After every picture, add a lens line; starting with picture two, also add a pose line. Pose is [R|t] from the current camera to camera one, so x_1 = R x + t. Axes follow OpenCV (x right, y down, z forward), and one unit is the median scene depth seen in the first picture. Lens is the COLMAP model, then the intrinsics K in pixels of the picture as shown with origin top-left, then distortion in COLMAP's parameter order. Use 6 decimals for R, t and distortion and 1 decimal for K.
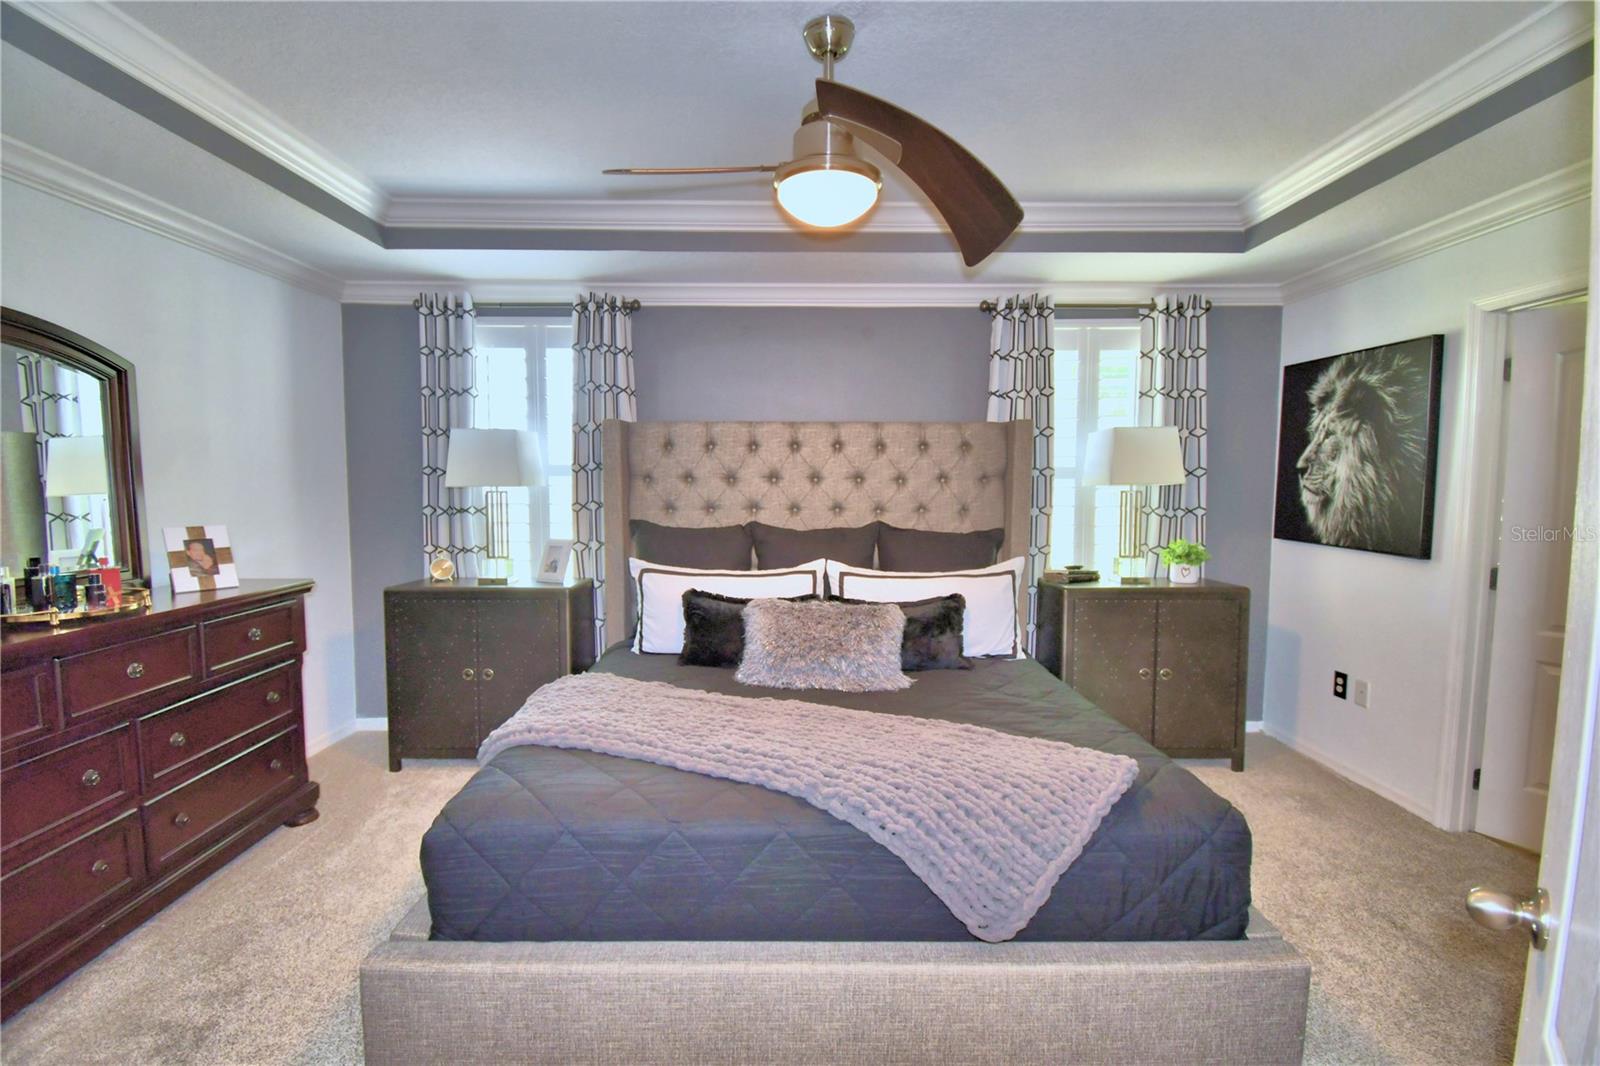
lens RADIAL K [[690.7, 0, 794.4], [0, 690.7, 531.0], [0, 0, 1]] dist [0.022140, -0.026461]
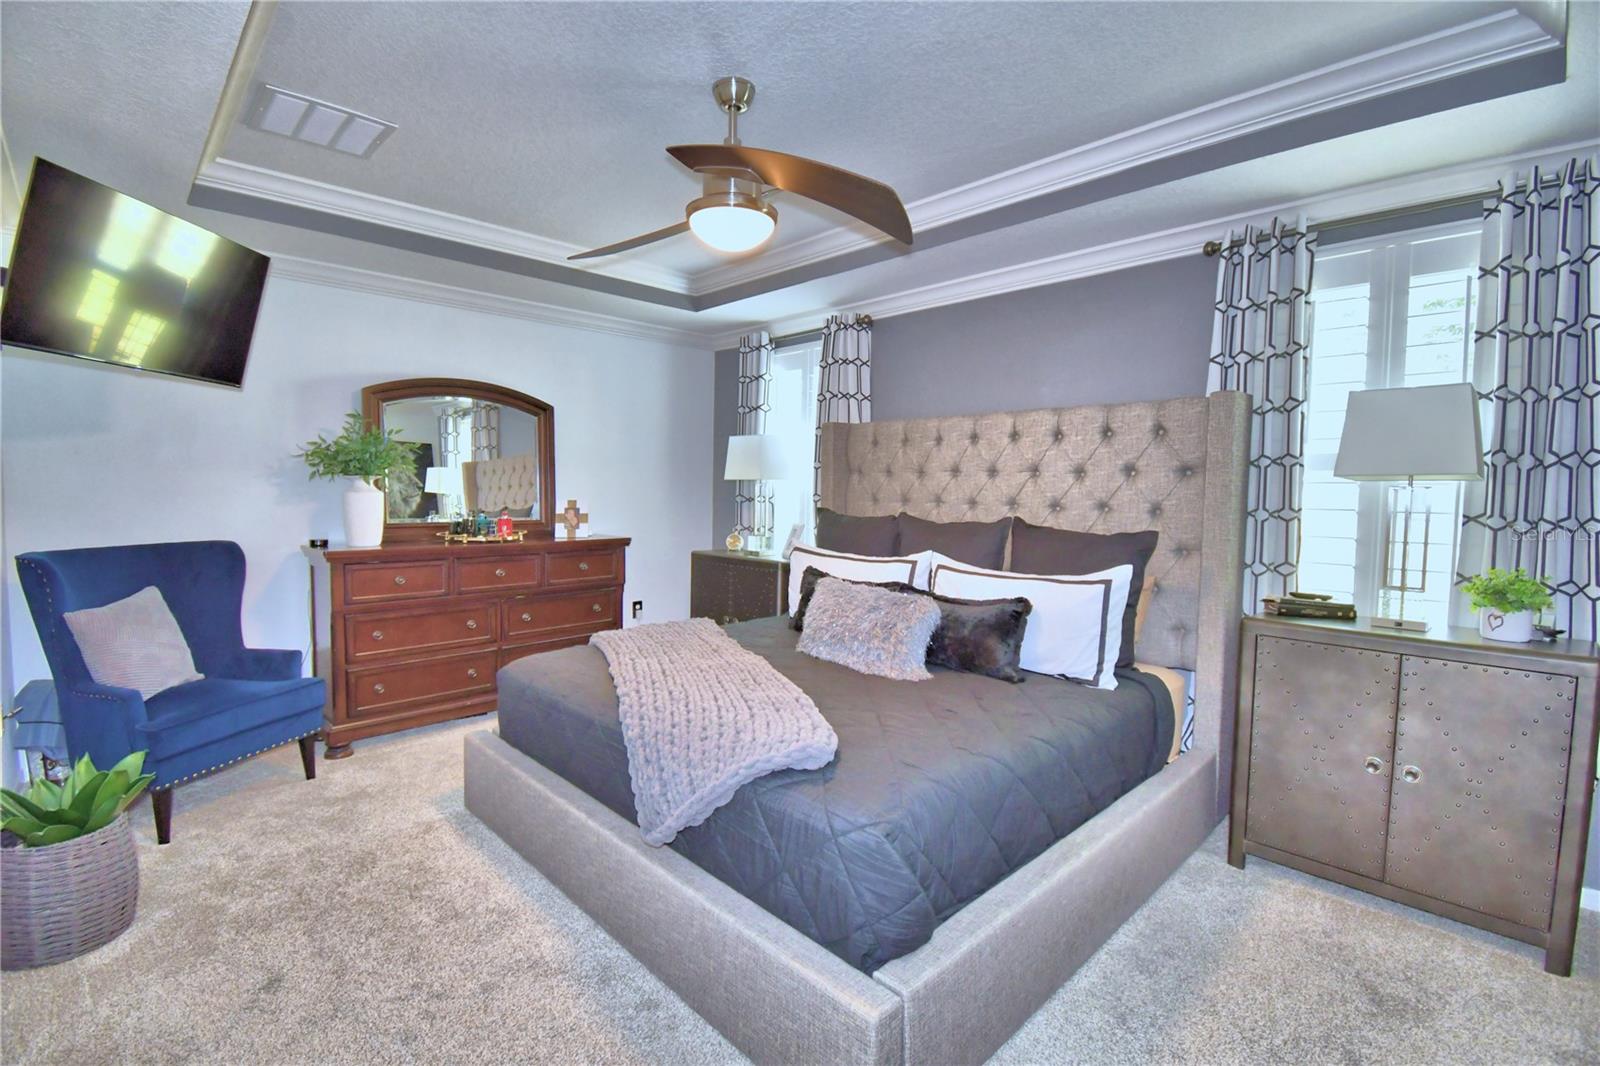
lens RADIAL K [[707.7, 0, 800.0], [0, 707.7, 533.0], [0, 0, 1]] dist [0.020632, -0.028817]
pose [[0.698341, 0.053438, -0.713768, 0.593259], [-0.060944, 0.998027, 0.015094, 0.010289], [0.713166, 0.032959, 0.700220, 0.138270]]
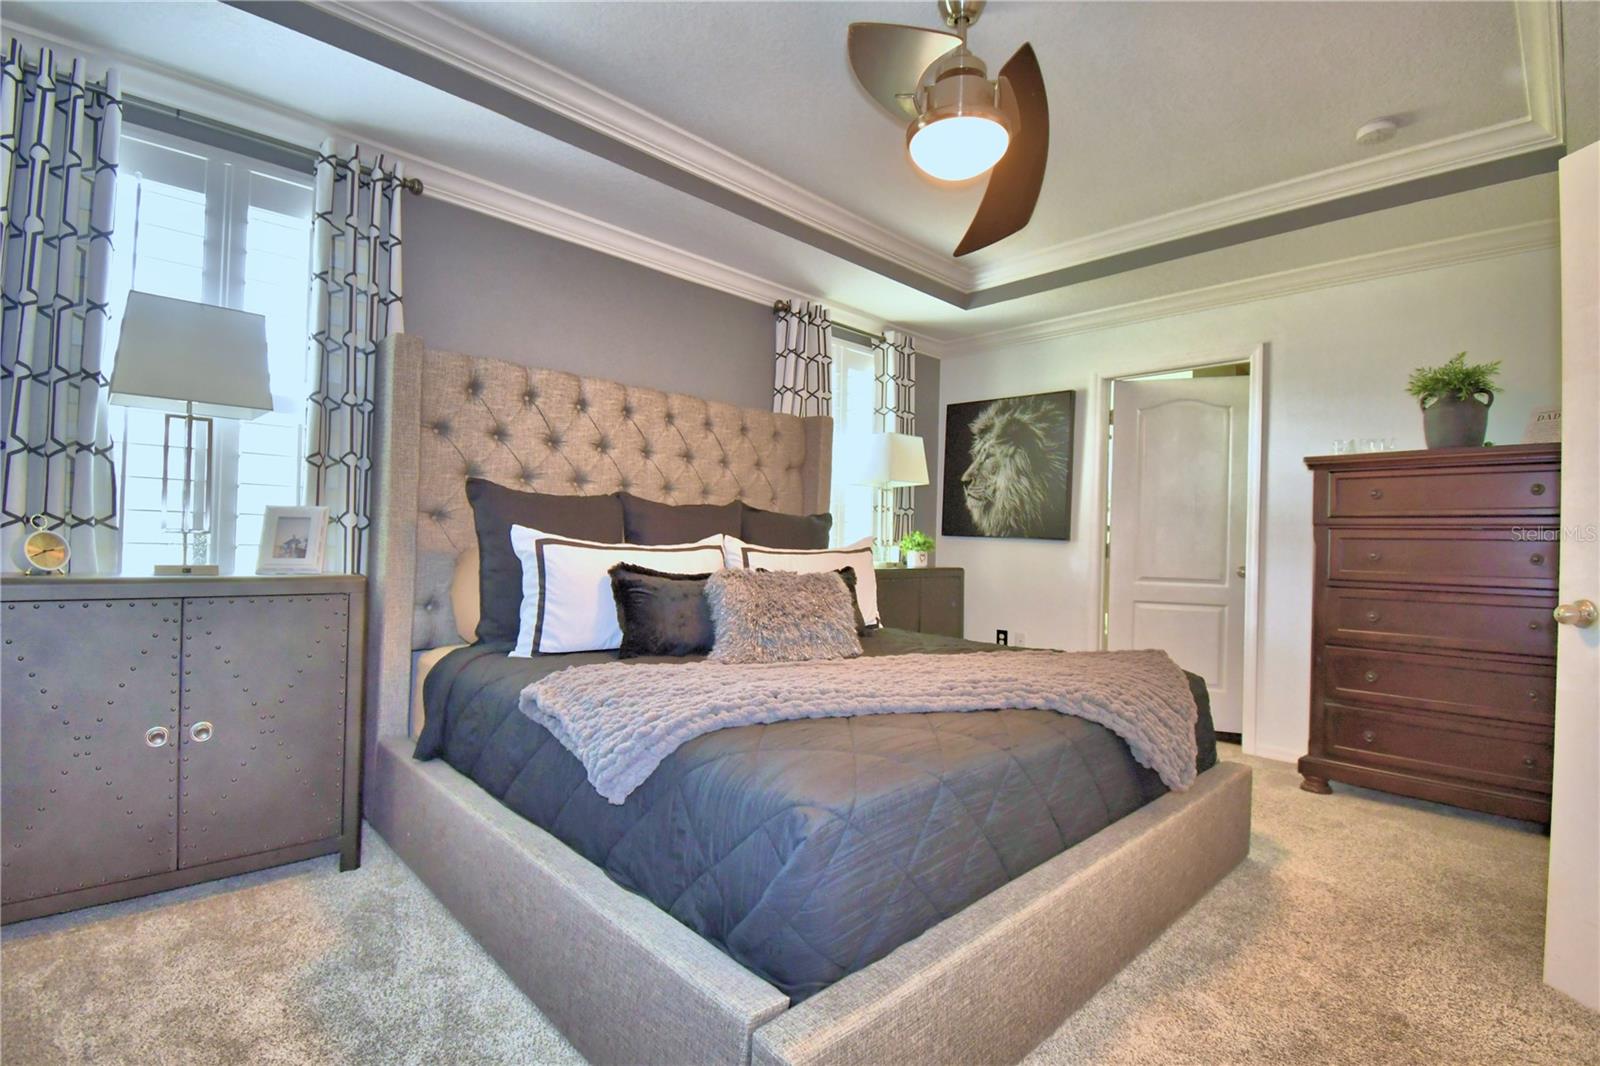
lens RADIAL K [[726.3, 0, 793.6], [0, 726.3, 535.4], [0, 0, 1]] dist [0.018464, -0.021878]
pose [[0.731577, 0.022402, 0.681391, -0.491020], [0.018775, 0.998419, -0.052983, 0.086649], [-0.681501, 0.051555, 0.729999, 0.225397]]
